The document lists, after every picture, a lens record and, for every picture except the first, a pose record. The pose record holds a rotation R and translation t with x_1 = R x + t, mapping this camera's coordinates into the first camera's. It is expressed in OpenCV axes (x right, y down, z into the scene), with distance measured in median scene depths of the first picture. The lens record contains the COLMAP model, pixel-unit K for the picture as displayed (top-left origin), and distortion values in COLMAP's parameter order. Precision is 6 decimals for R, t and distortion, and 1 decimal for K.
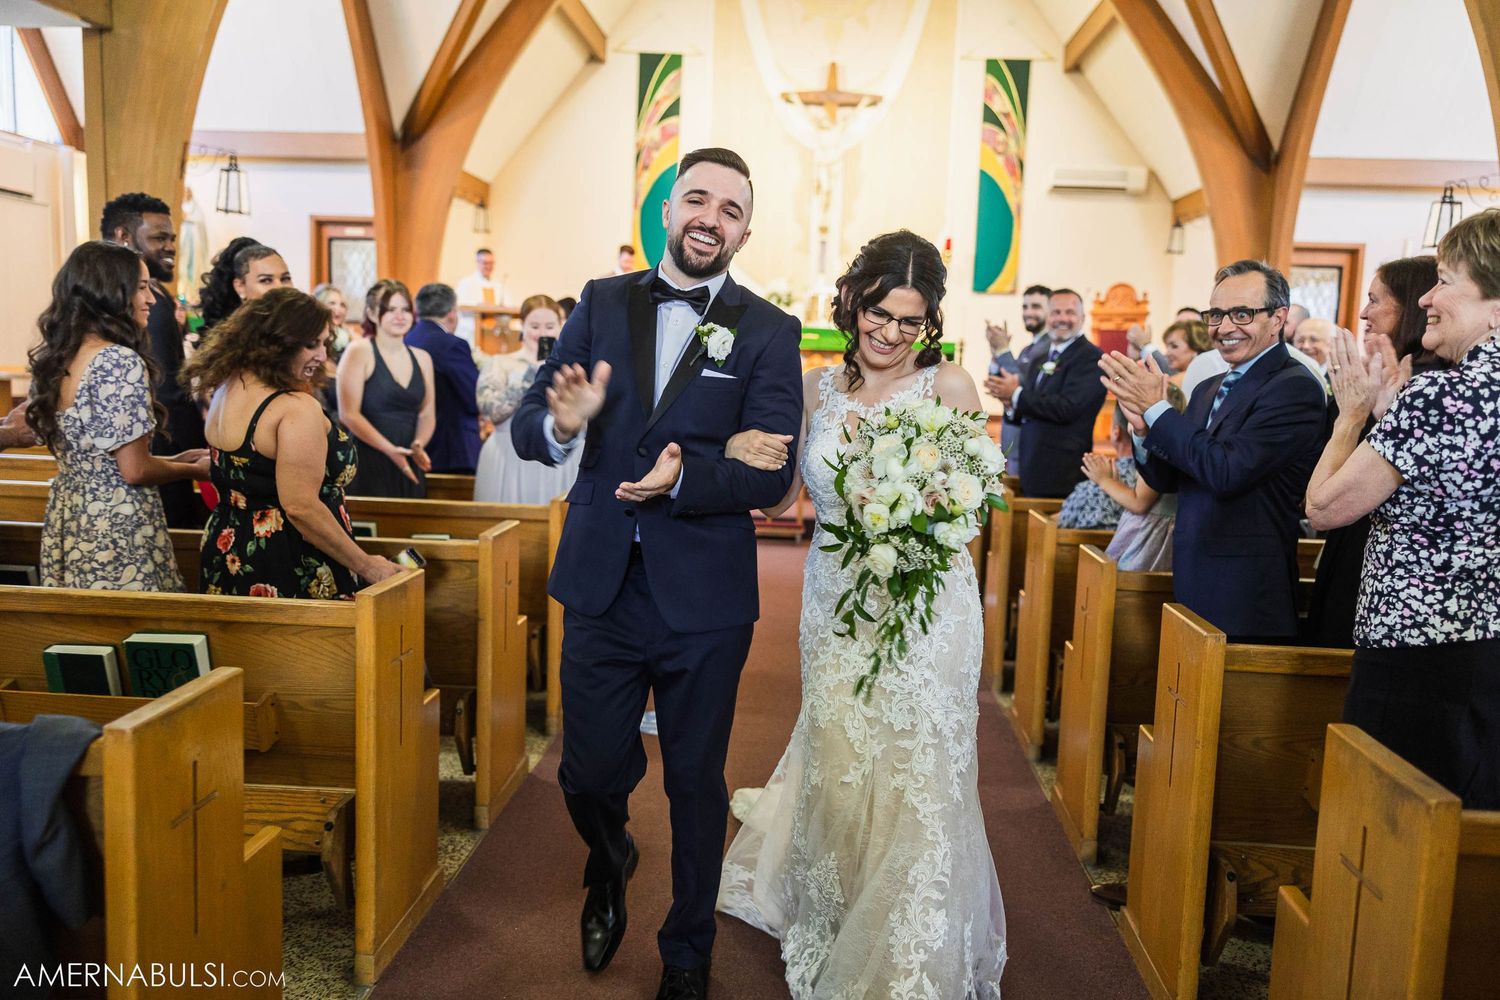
lens RADIAL K [[1185.2, 0, 782.3], [0, 1185.2, 441.9], [0, 0, 1]] dist [0.084172, 0.000656]
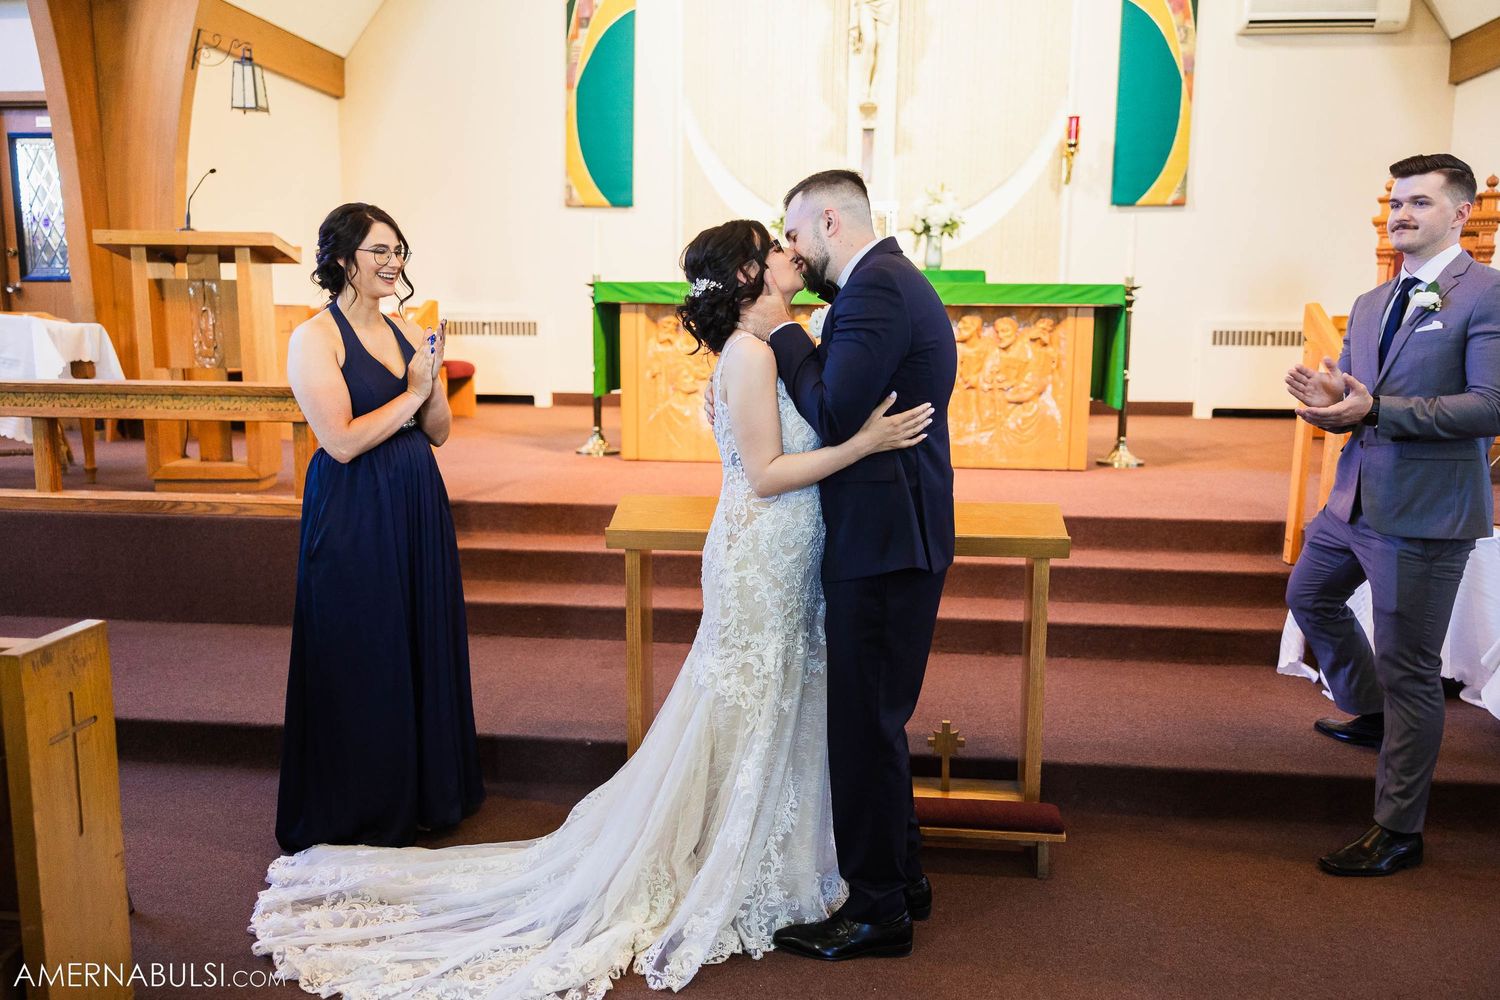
lens RADIAL K [[1232.7, 0, 750.0], [0, 1232.7, 500.0], [0, 0, 1]] dist [0.030078, 0.001223]
pose [[0.998097, -0.015244, -0.059755, 0.008634], [0.019637, 0.997092, 0.073630, -0.024824], [0.058458, -0.074663, 0.995494, 0.340294]]
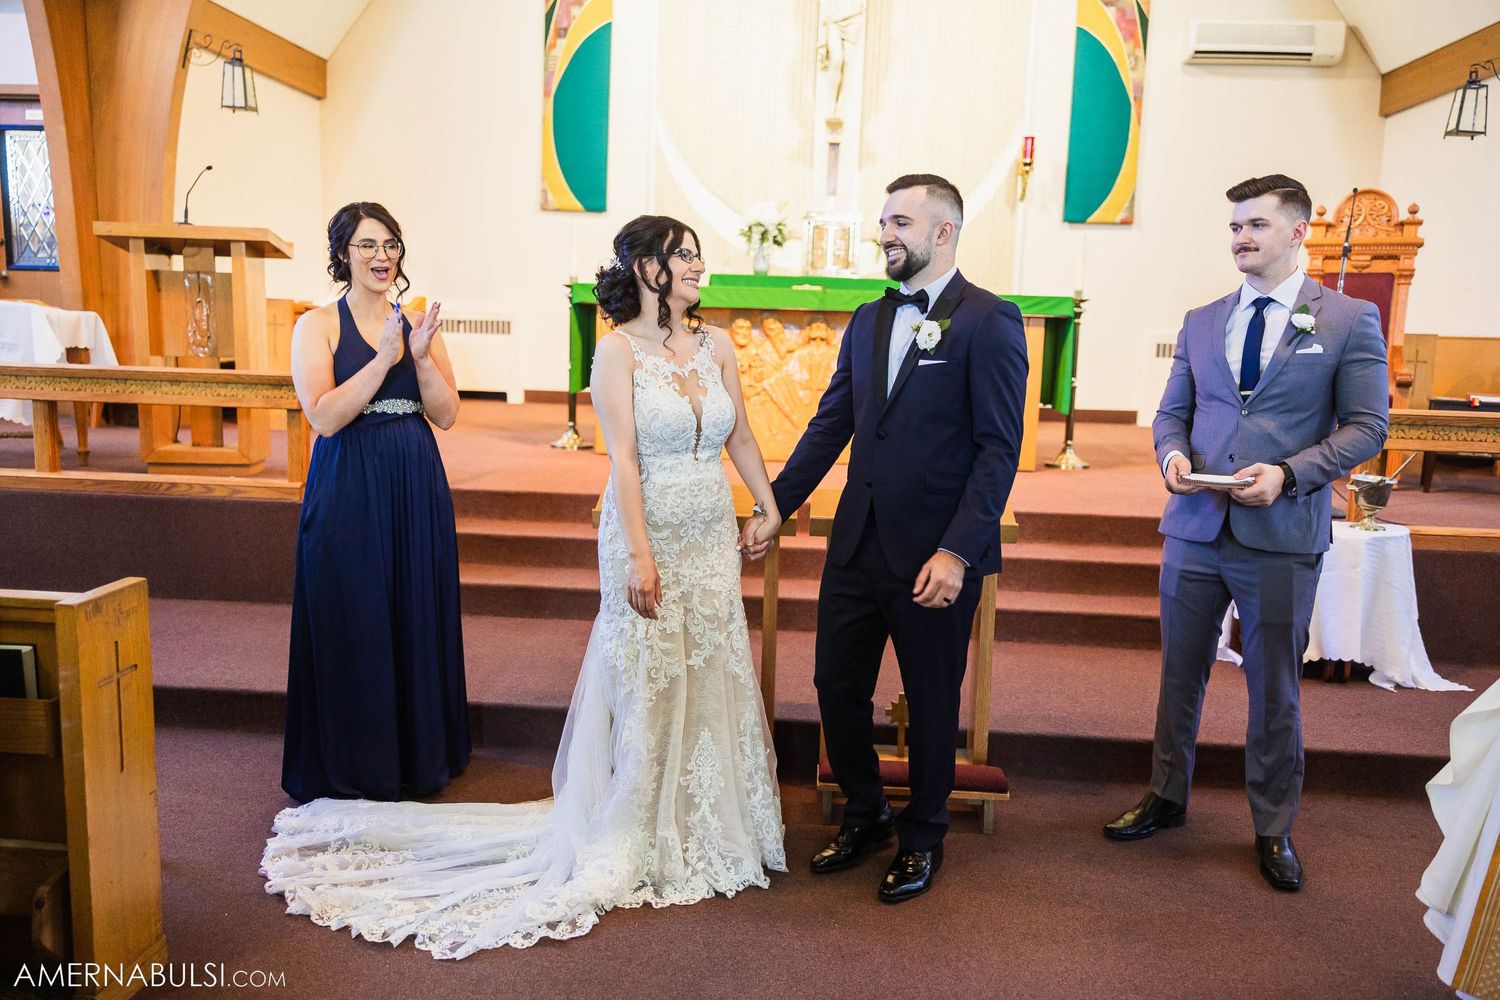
lens RADIAL K [[1213.8, 0, 750.0], [0, 1213.8, 500.0], [0, 0, 1]] dist [0.031948, 0.001517]
pose [[0.999679, 0.001421, -0.025297, 0.005898], [0.000387, 0.997453, 0.071320, -0.022600], [0.025334, -0.071307, 0.997133, 0.324070]]
